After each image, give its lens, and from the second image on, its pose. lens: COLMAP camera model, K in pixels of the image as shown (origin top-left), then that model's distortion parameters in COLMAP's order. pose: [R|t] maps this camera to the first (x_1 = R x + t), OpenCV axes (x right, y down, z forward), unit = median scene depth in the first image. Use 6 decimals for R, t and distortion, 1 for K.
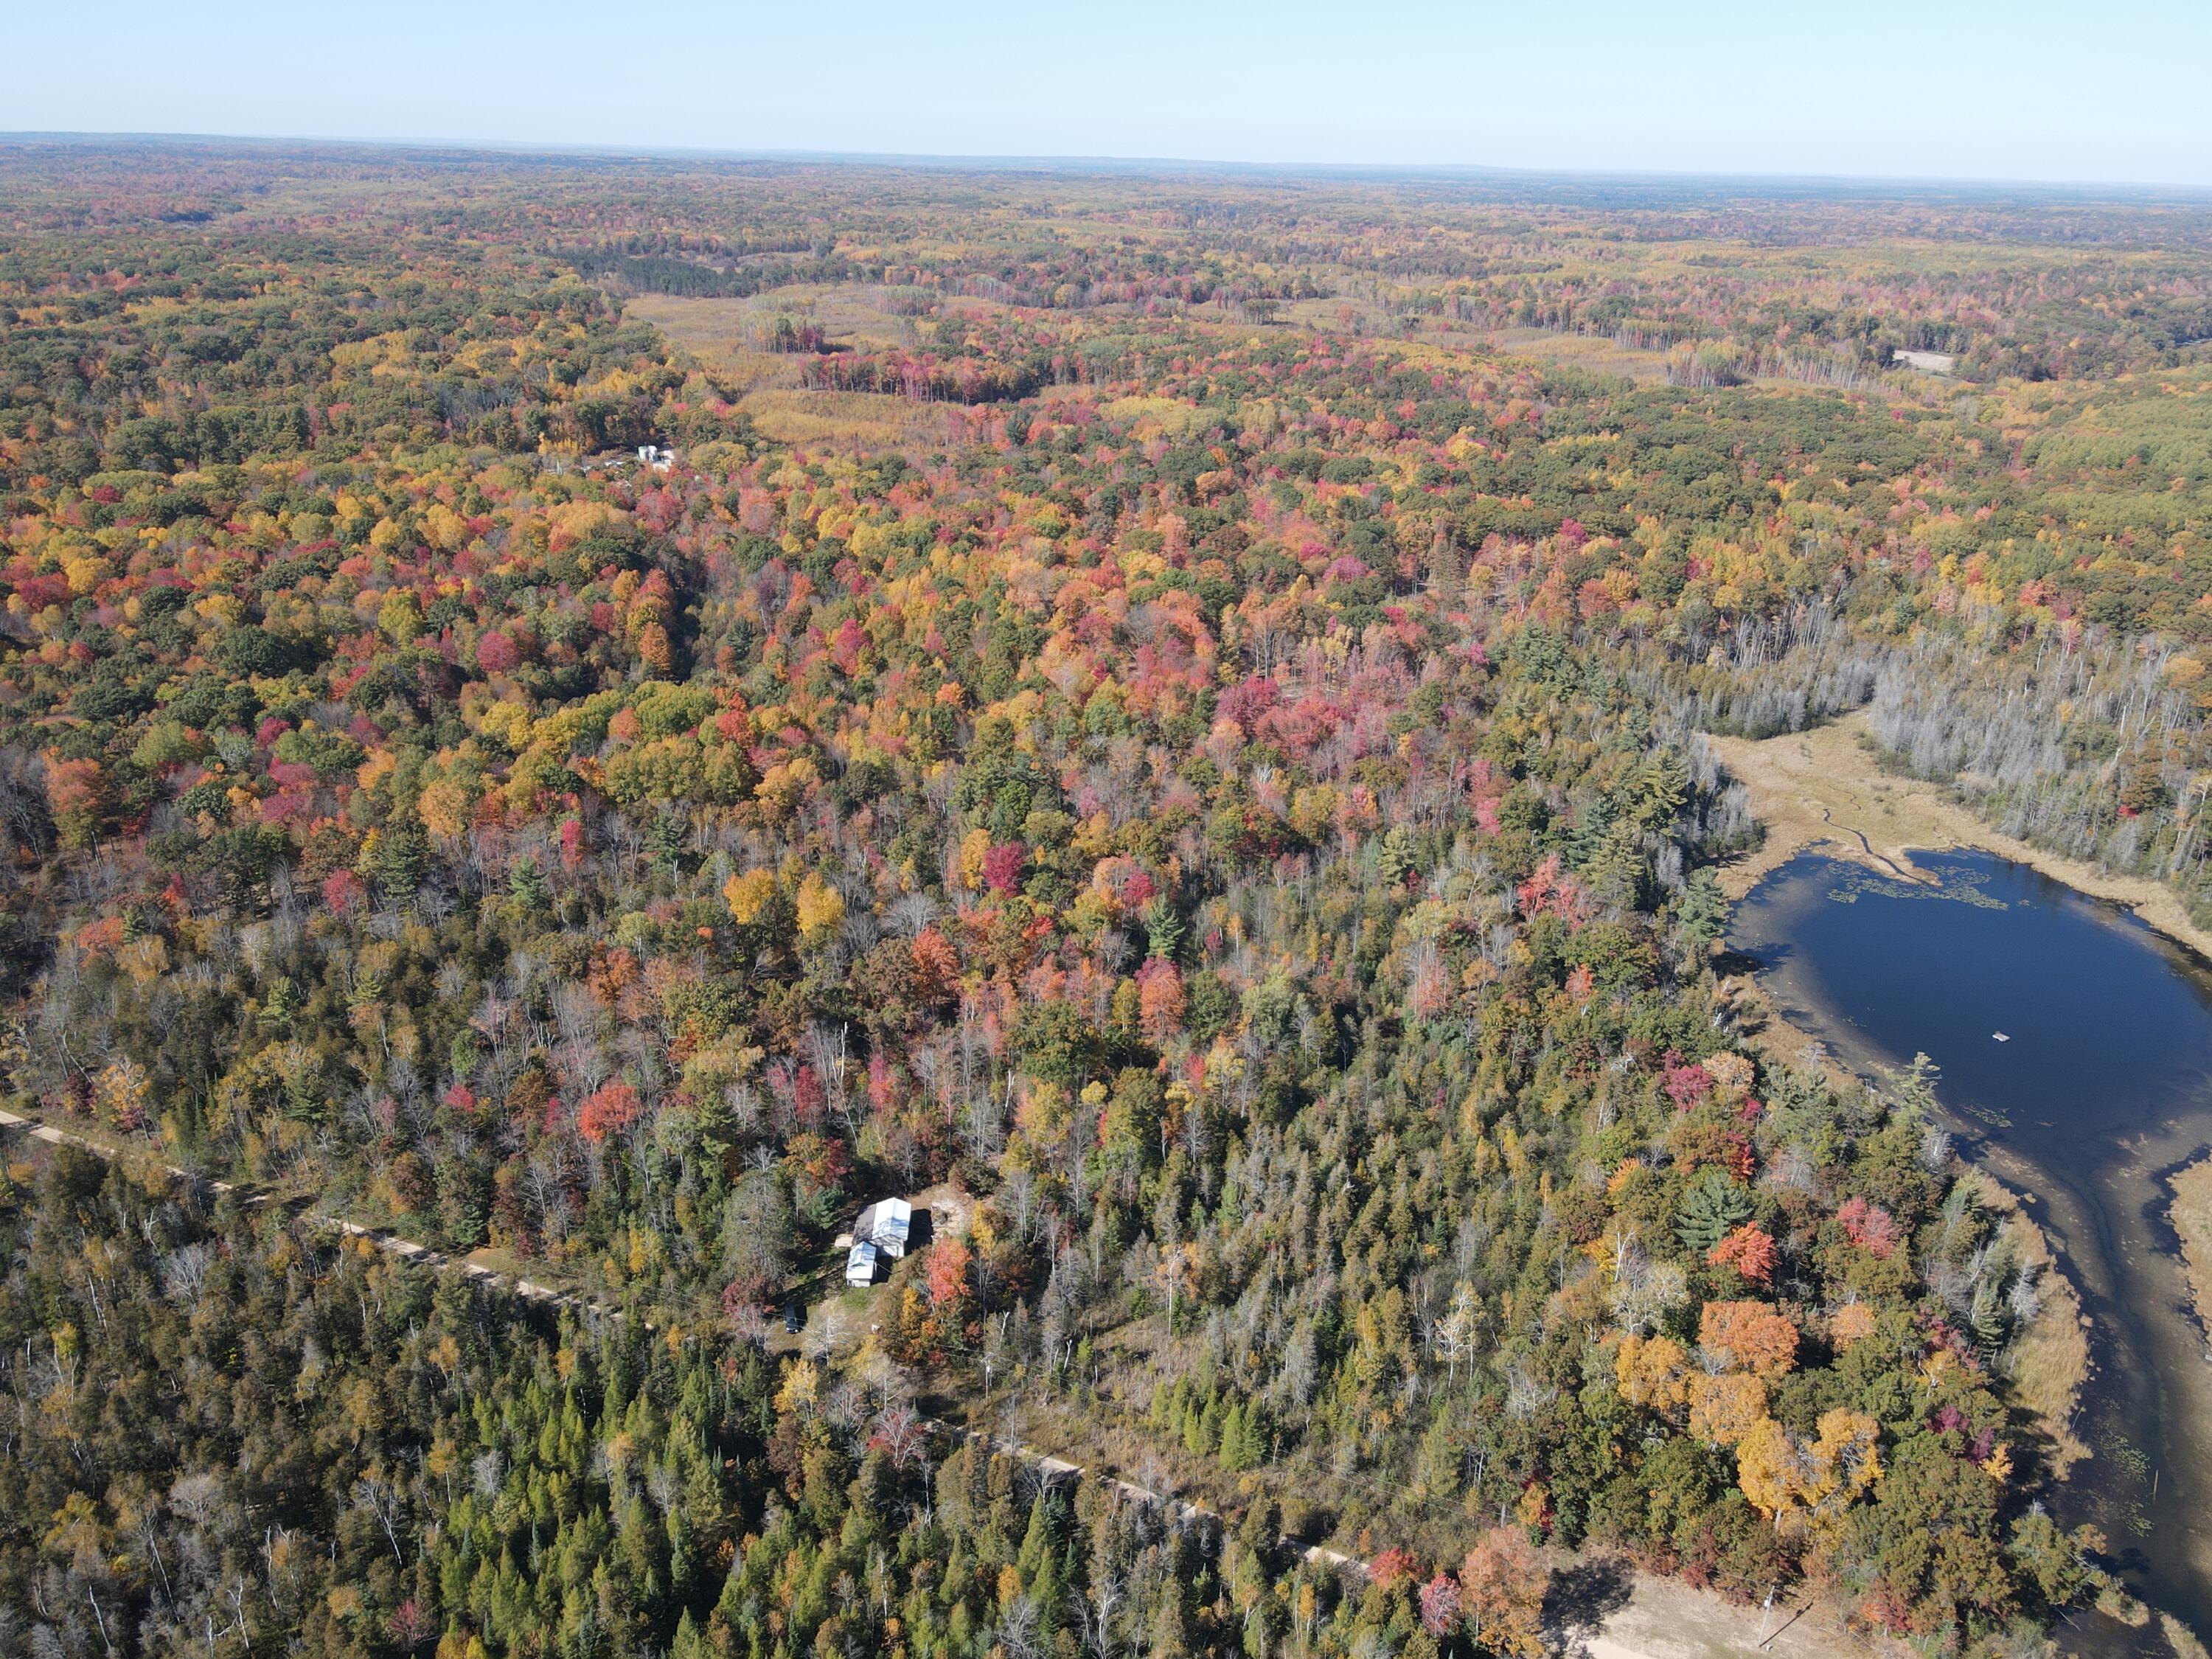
lens RADIAL K [[1652.0, 0, 1104.7], [0, 1652.0, 819.0], [0, 0, 1]] dist [0.005264, 0.020944]
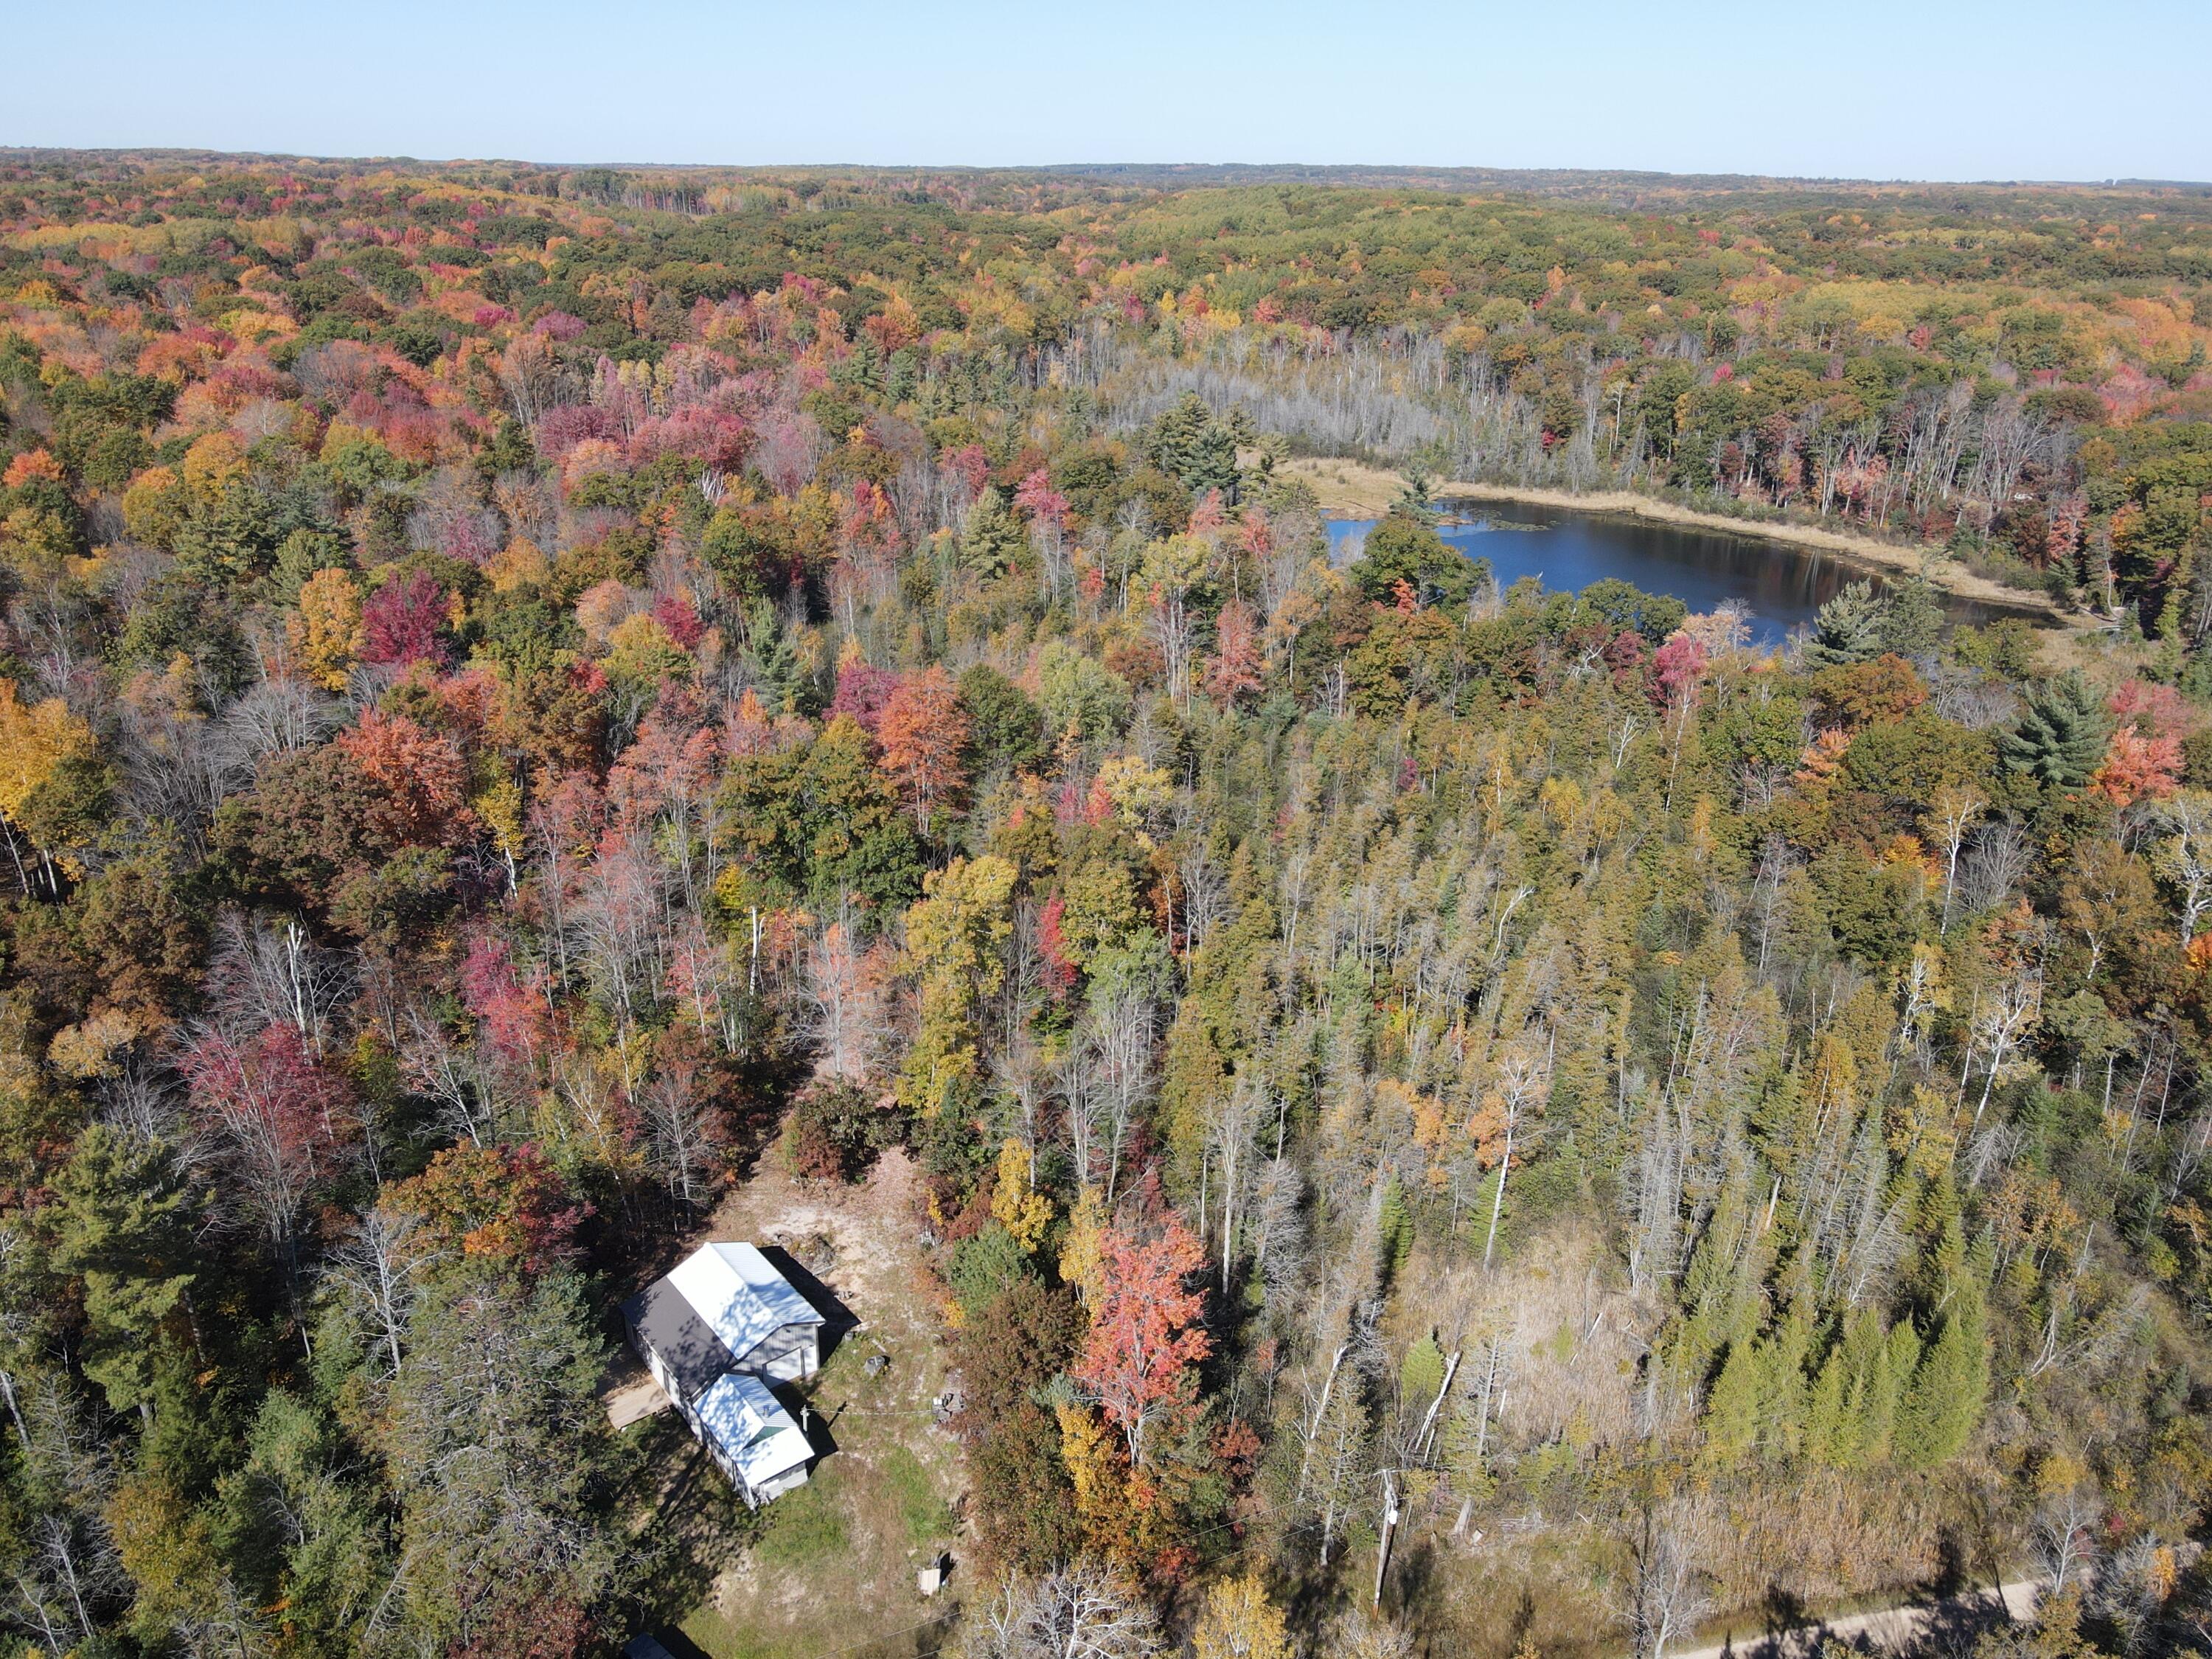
lens RADIAL K [[1634.9, 0, 1100.6], [0, 1634.9, 826.8], [0, 0, 1]] dist [-0.005321, 0.044768]
pose [[0.798270, -0.233937, 0.555013, -0.135124], [0.230248, 0.970025, 0.077700, 0.071807], [-0.556553, 0.065765, 0.828205, 0.355823]]
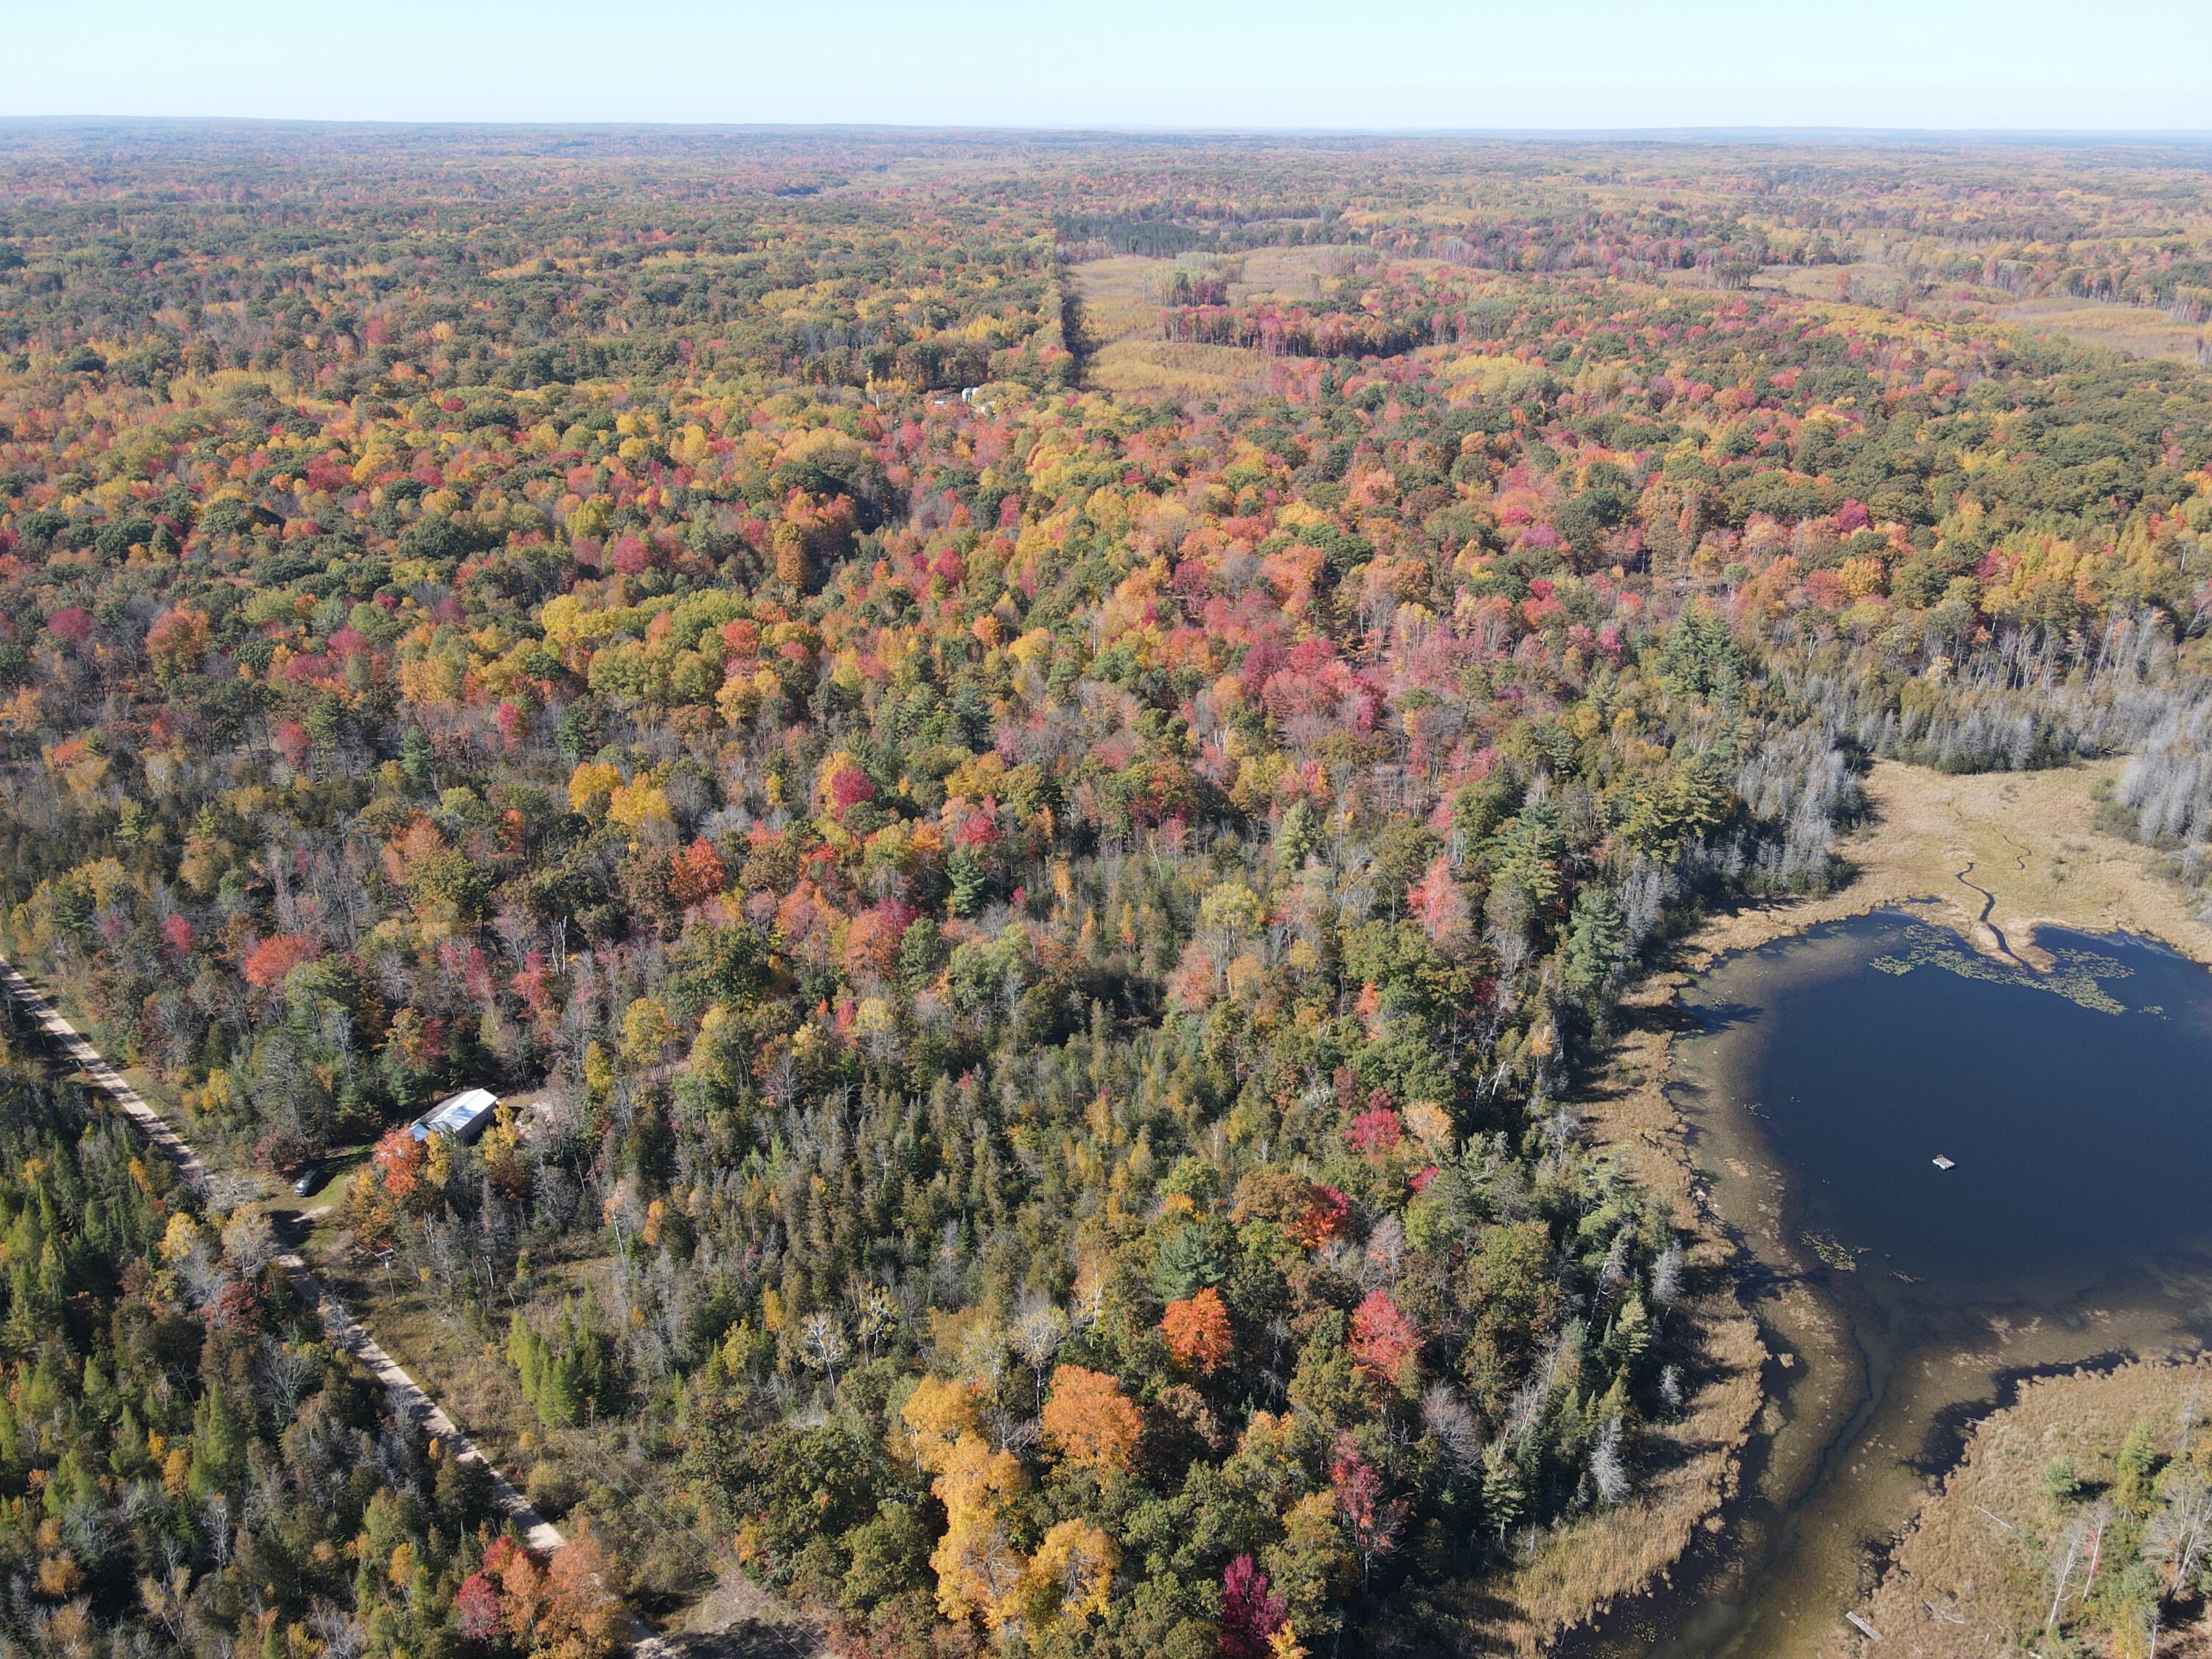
lens RADIAL K [[1653.8, 0, 1106.0], [0, 1653.8, 829.5], [0, 0, 1]] dist [0.011736, 0.013330]
pose [[0.935811, 0.122948, -0.330365, 0.293427], [-0.118174, 0.992391, 0.034580, -0.000342], [0.332103, 0.006680, 0.943220, 0.110736]]
